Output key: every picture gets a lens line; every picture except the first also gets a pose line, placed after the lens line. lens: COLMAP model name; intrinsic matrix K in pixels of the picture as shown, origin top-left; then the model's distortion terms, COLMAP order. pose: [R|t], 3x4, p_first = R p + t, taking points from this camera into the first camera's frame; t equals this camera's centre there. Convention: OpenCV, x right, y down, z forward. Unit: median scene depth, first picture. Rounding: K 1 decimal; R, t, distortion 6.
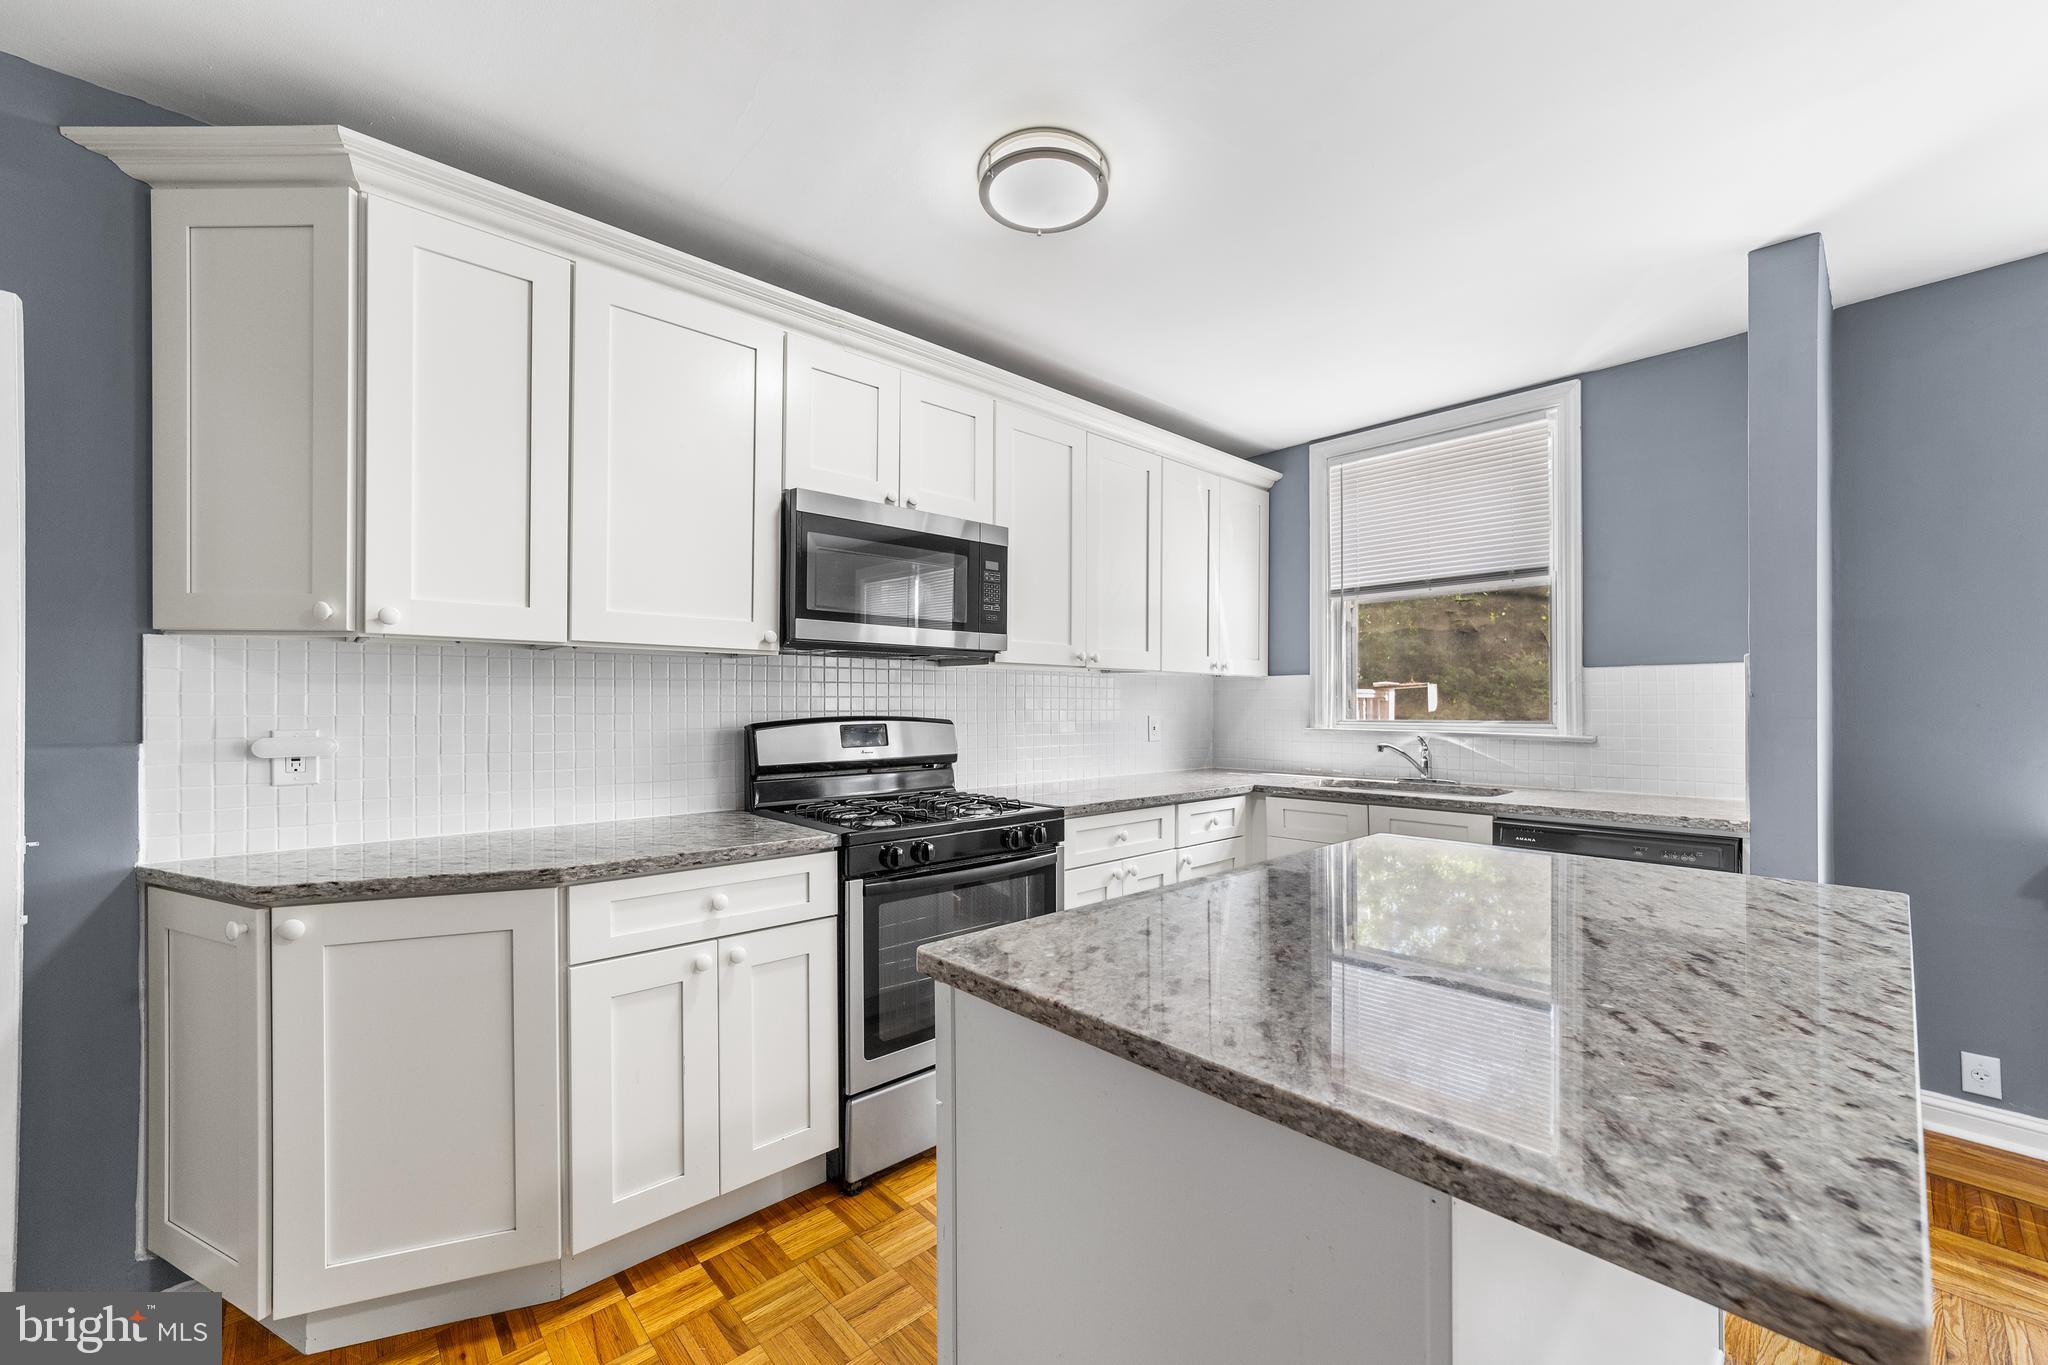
lens RADIAL K [[800.6, 0, 1020.5], [0, 800.6, 705.8], [0, 0, 1]] dist [-0.013958, 0.006216]
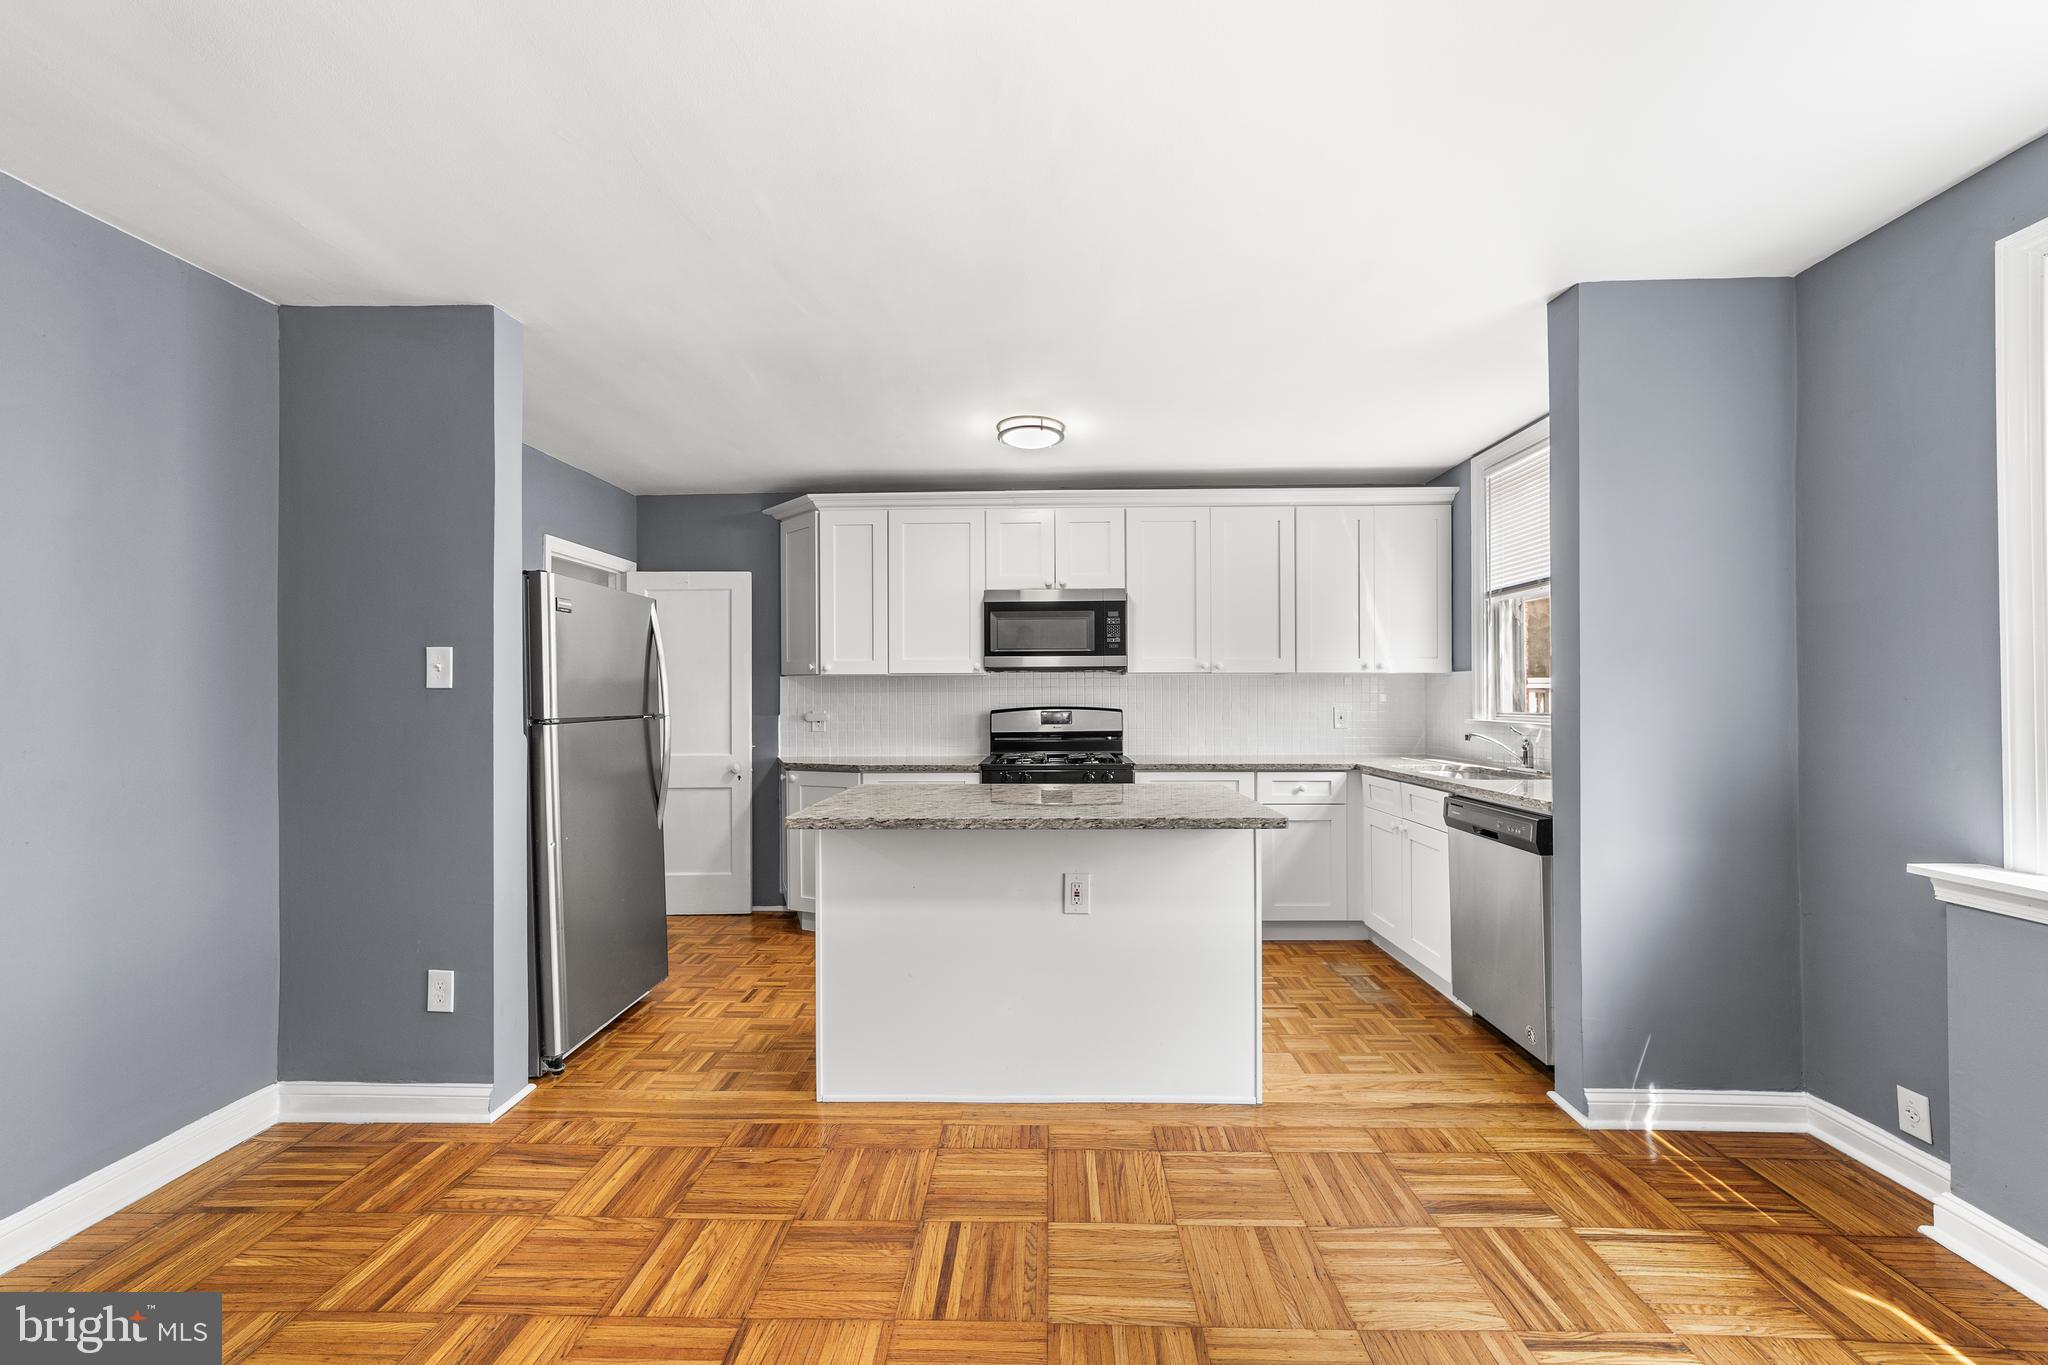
lens RADIAL K [[800.6, 0, 1027.8], [0, 800.6, 689.4], [0, 0, 1]] dist [-0.013958, 0.006216]
pose [[0.721464, -0.010449, -0.692373, 0.863208], [0.004431, 0.999935, -0.010473, -0.005725], [0.692438, 0.004488, 0.721463, -0.259142]]
